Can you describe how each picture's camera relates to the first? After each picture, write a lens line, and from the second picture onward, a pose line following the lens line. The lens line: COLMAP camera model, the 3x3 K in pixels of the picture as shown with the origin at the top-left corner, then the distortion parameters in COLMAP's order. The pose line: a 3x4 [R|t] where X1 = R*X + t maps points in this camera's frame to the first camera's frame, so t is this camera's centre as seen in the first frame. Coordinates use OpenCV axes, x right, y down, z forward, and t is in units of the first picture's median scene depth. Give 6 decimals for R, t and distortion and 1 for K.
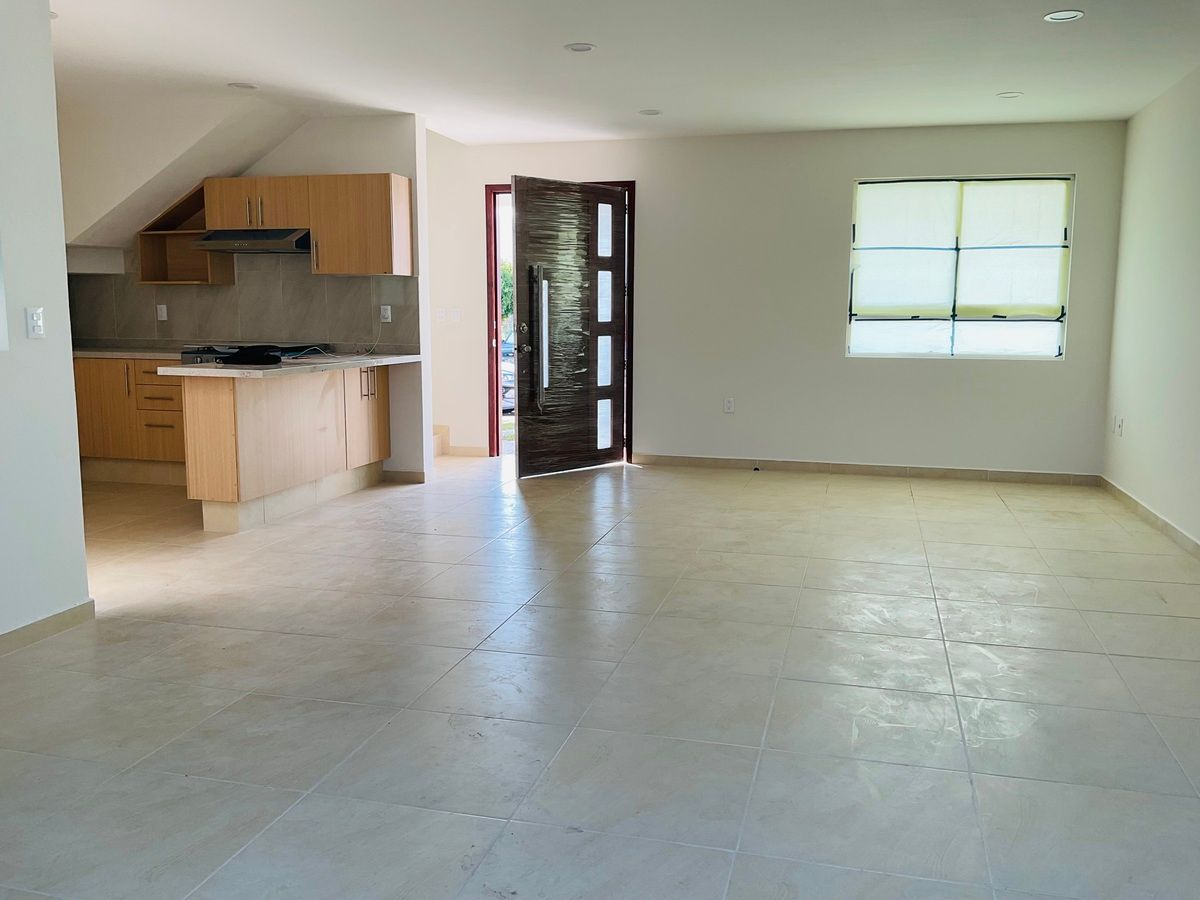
lens RADIAL K [[1011.6, 0, 599.1], [0, 1011.6, 447.9], [0, 0, 1]] dist [-0.011981, -0.020499]
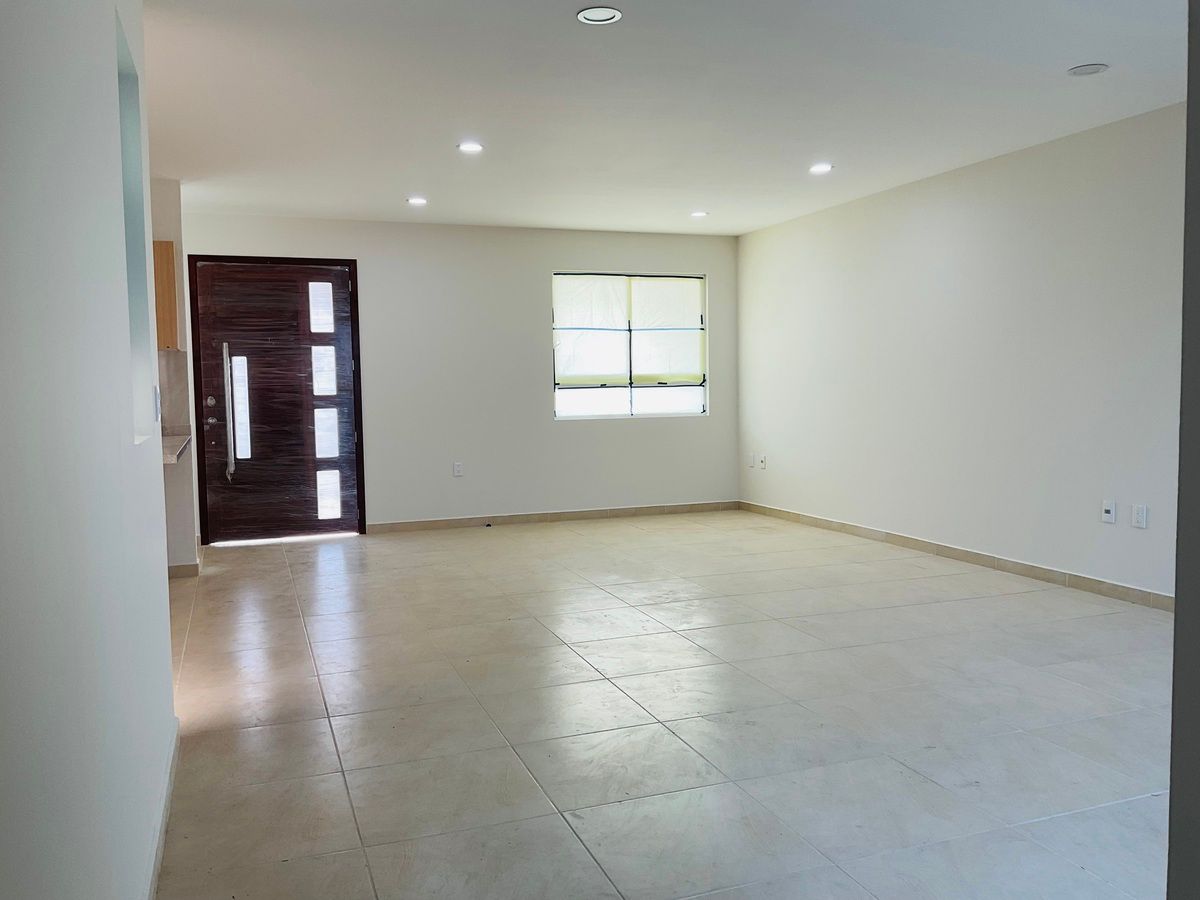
lens RADIAL K [[1011.6, 0, 598.8], [0, 1011.6, 453.1], [0, 0, 1]] dist [-0.011981, -0.020499]
pose [[0.820299, -0.057785, 0.569008, -0.391851], [0.088527, 0.995721, -0.026503, -0.016234], [-0.565042, 0.072113, 0.821905, 0.008002]]
